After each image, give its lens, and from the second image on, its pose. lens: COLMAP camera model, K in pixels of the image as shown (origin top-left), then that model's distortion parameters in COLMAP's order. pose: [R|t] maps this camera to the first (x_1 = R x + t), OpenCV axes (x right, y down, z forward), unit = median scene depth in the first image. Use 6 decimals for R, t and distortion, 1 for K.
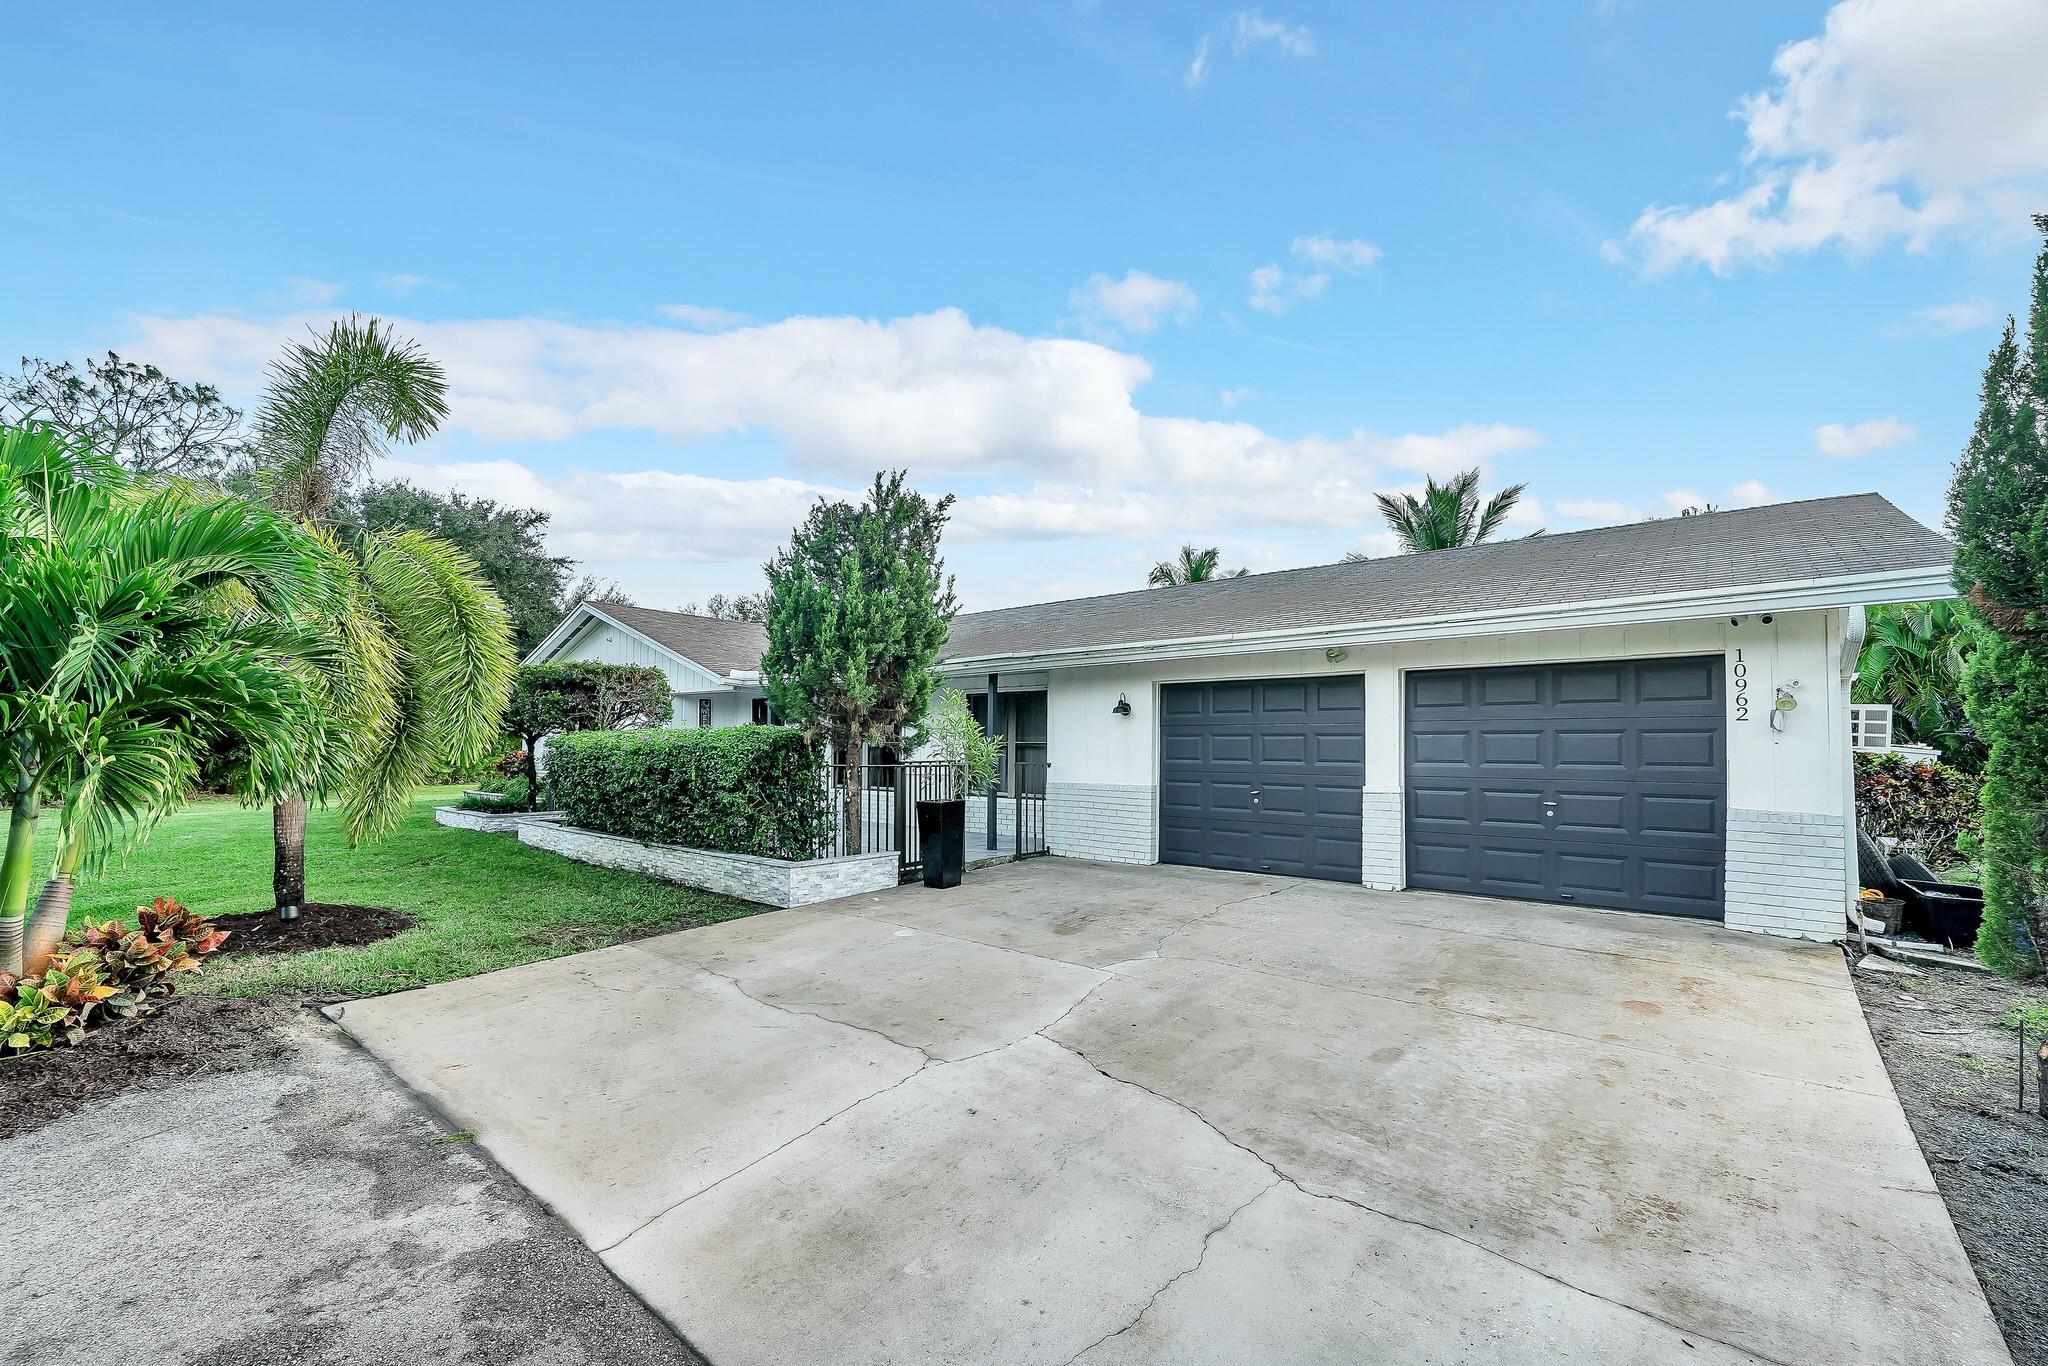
lens RADIAL K [[802.0, 0, 998.1], [0, 802.0, 698.2], [0, 0, 1]] dist [-0.000298, 0.000314]
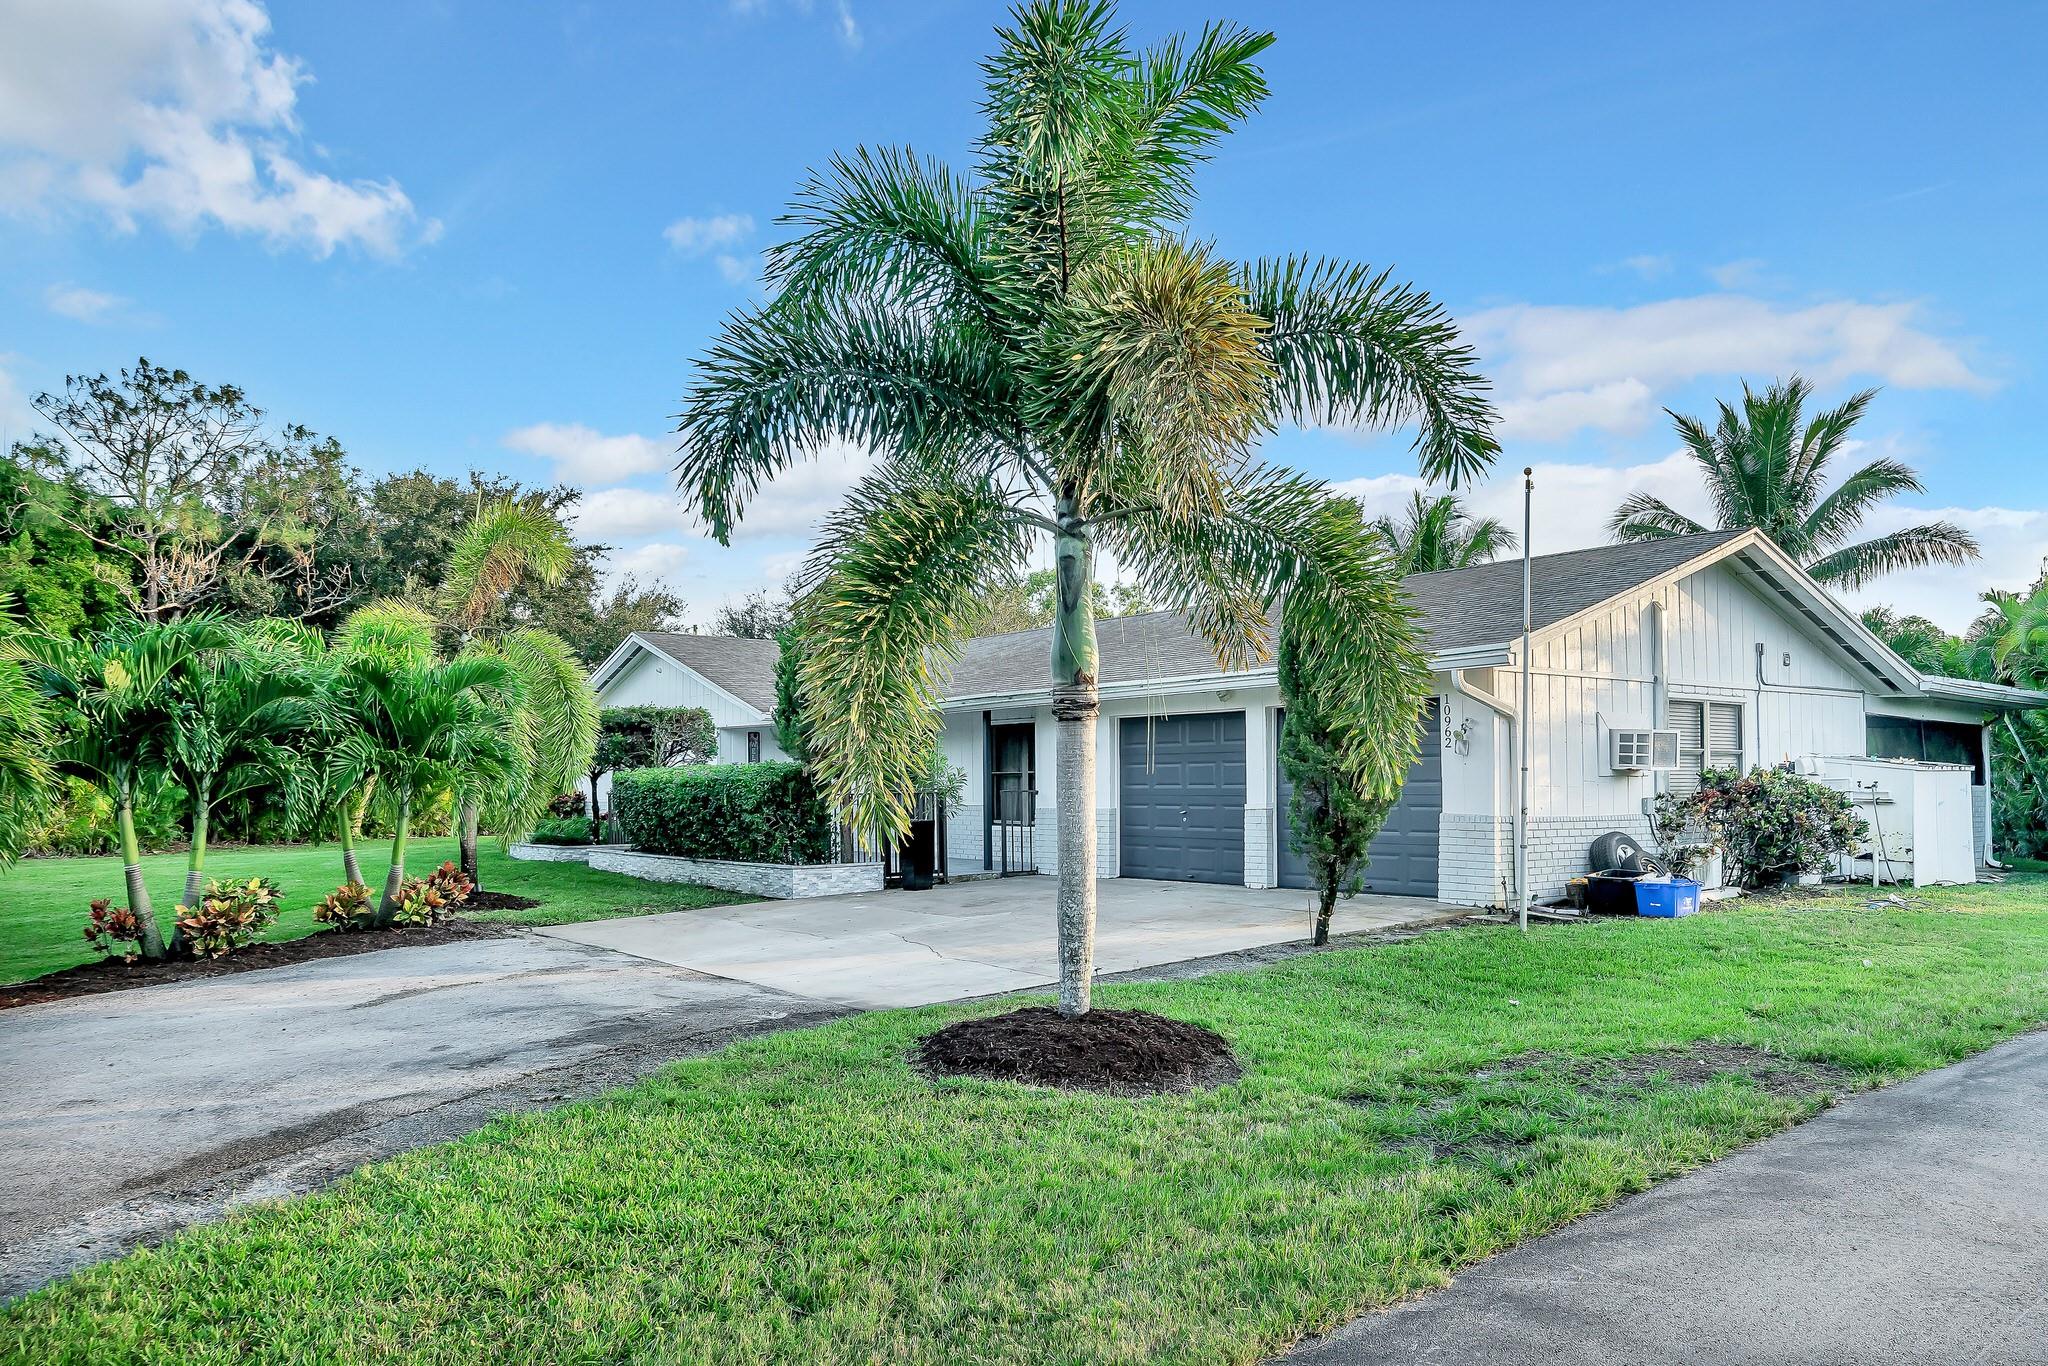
lens RADIAL K [[1416.6, 0, 1024.0], [0, 1416.6, 683.0], [0, 0, 1]] dist [-0.003353, 0.001152]
pose [[0.980491, -0.027285, -0.194663, 0.462376], [0.025408, 0.999604, -0.012130, -0.047113], [0.194917, 0.006947, 0.980795, -0.979055]]
